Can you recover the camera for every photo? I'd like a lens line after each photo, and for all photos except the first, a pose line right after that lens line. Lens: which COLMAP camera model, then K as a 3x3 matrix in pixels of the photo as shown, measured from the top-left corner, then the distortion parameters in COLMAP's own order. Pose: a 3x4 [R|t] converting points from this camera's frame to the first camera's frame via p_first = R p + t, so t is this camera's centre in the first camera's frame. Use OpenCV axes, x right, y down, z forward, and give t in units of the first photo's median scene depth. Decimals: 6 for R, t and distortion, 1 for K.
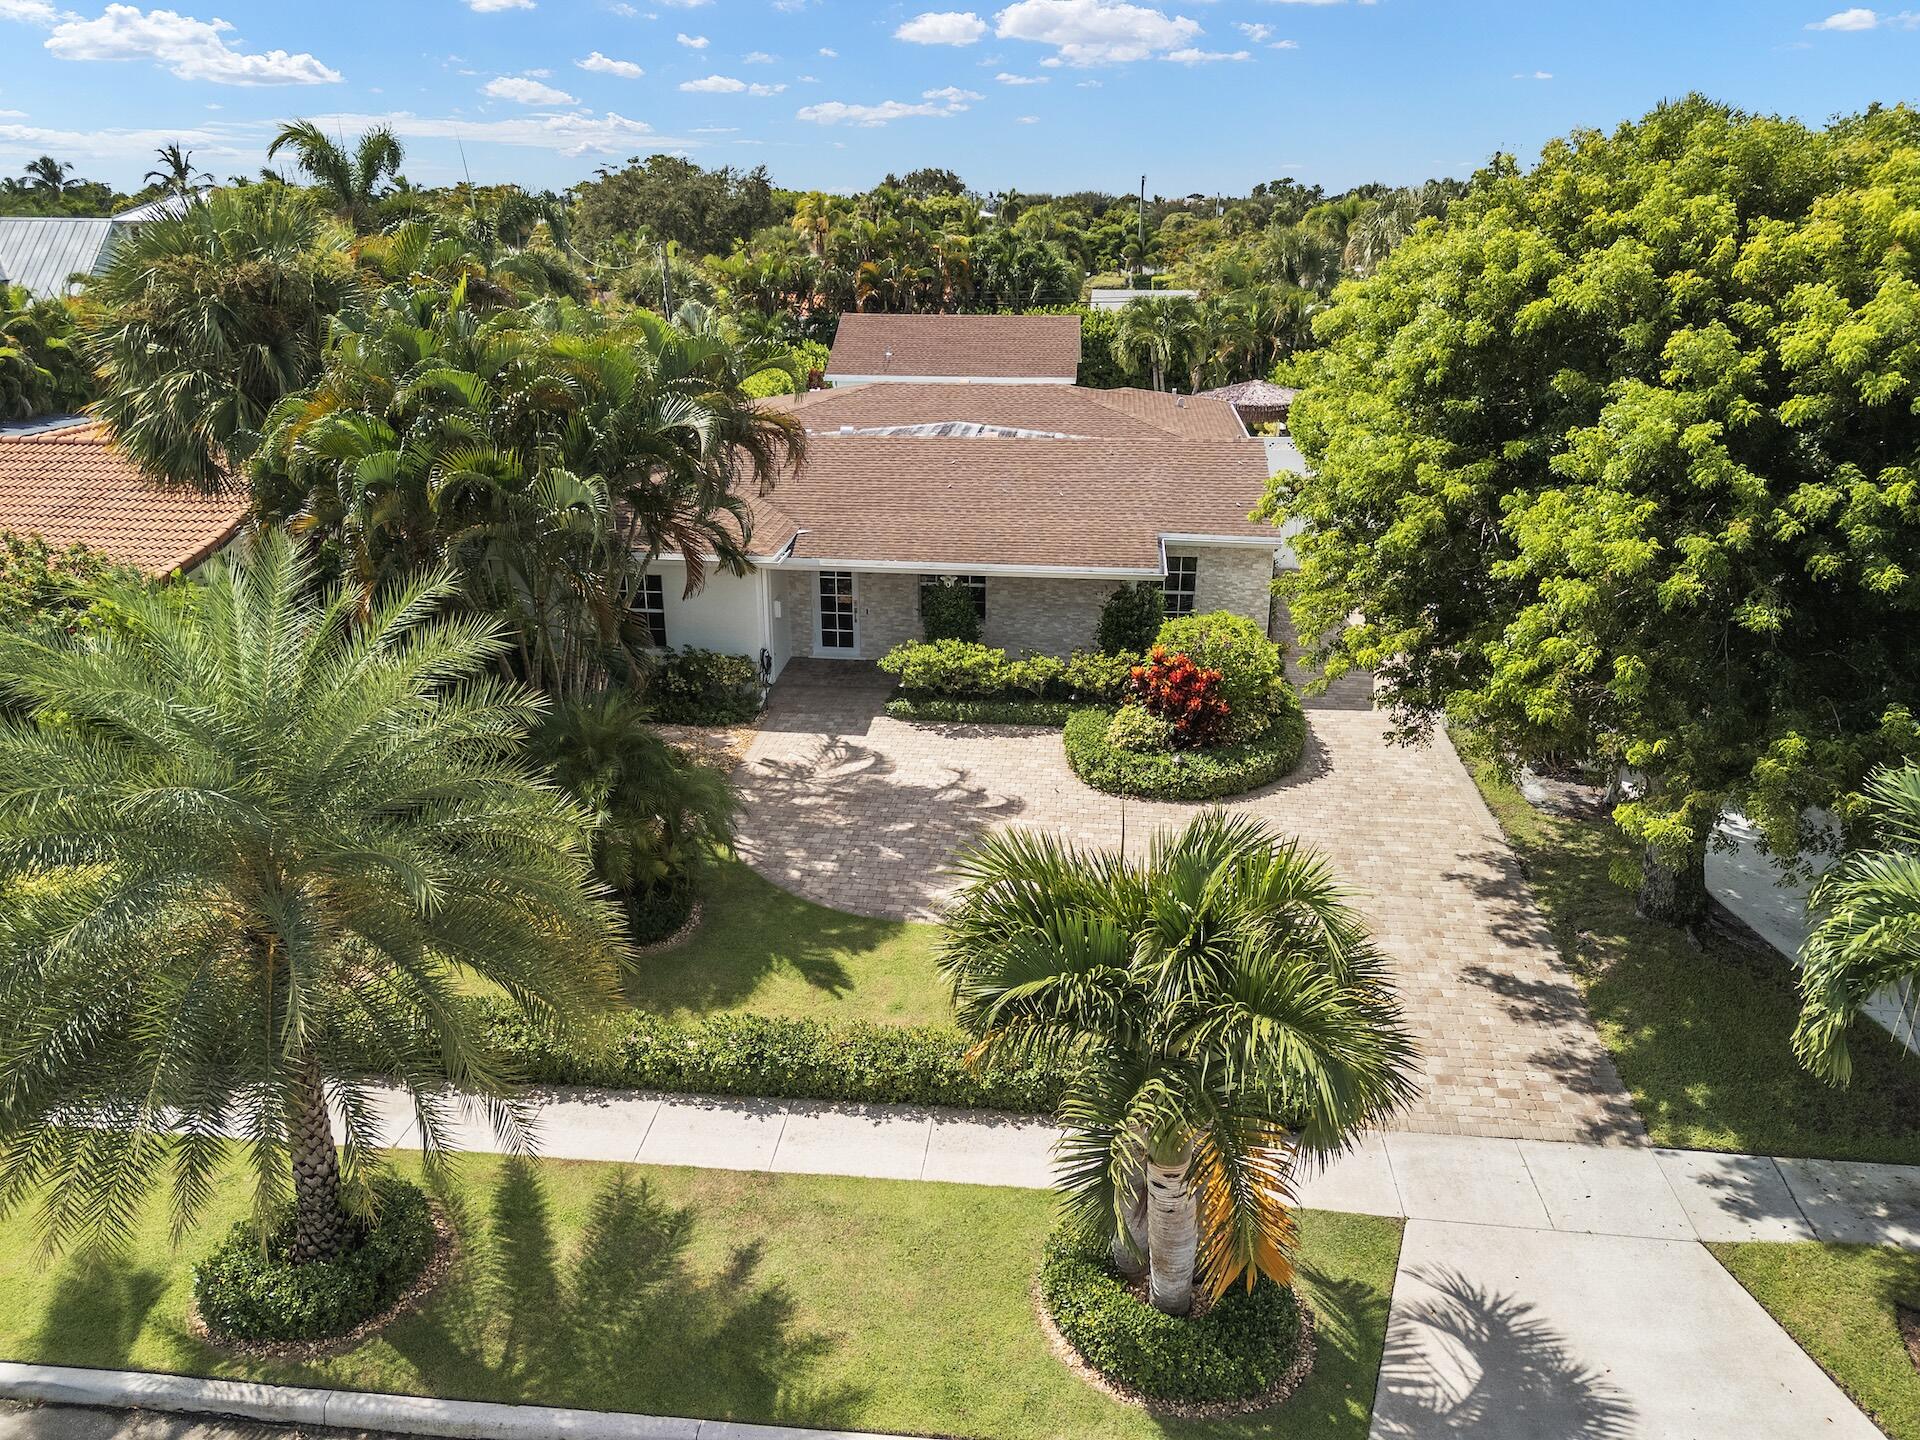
lens RADIAL K [[1349.8, 0, 961.2], [0, 1349.8, 720.6], [0, 0, 1]] dist [0.040092, -0.019300]
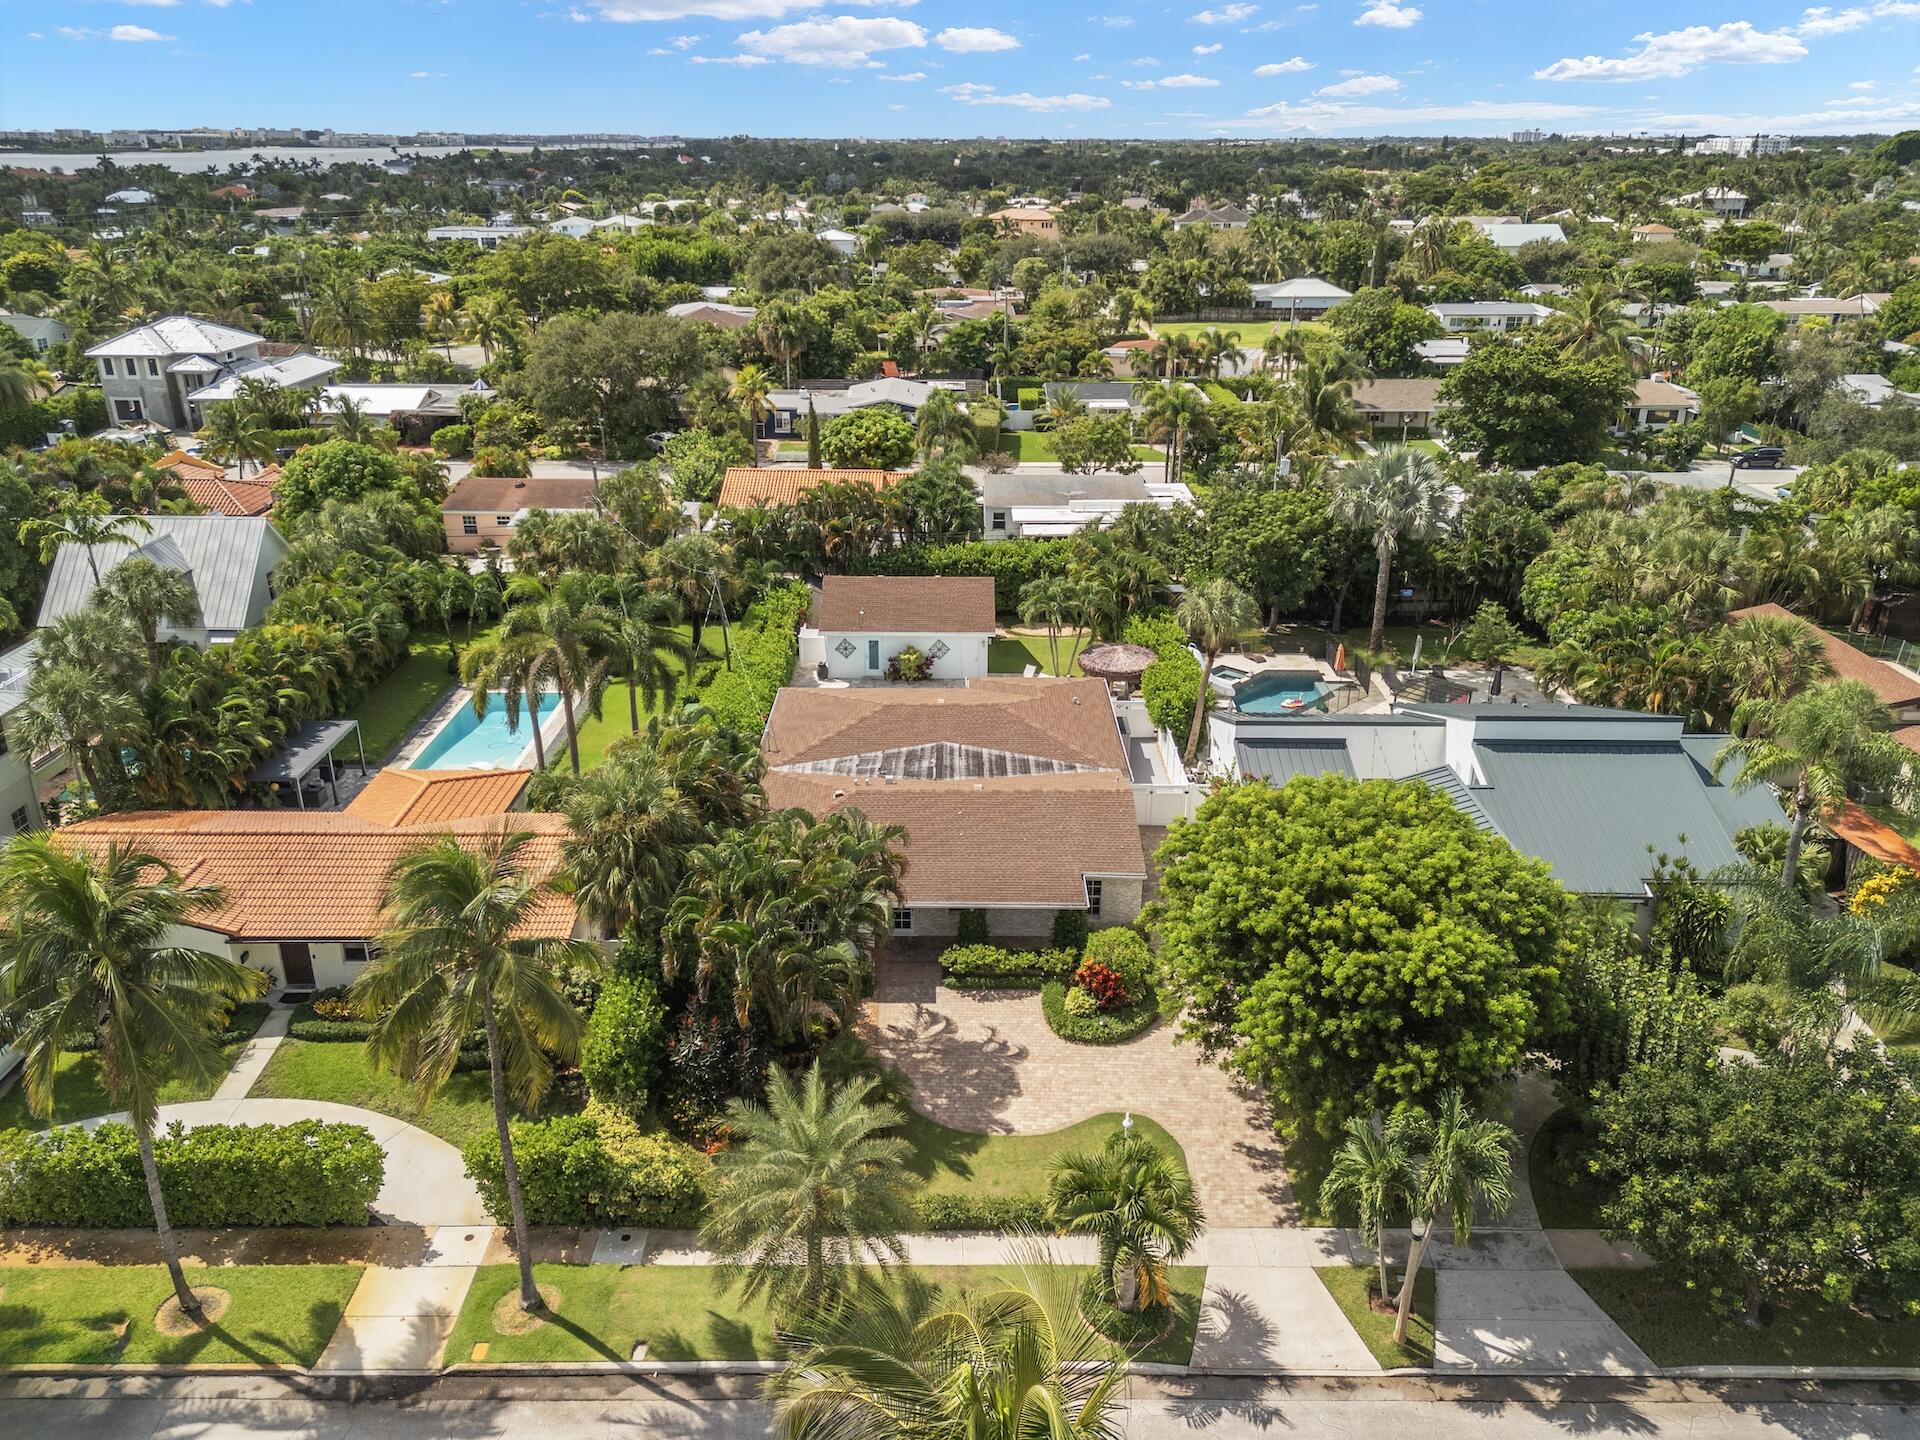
lens RADIAL K [[1349.8, 0, 955.0], [0, 1349.8, 719.3], [0, 0, 1]] dist [0.040092, -0.019300]
pose [[0.994241, -0.036940, 0.100597, -0.303017], [0.032659, 0.998503, 0.043873, -0.645031], [-0.102067, -0.040335, 0.993959, -1.197028]]
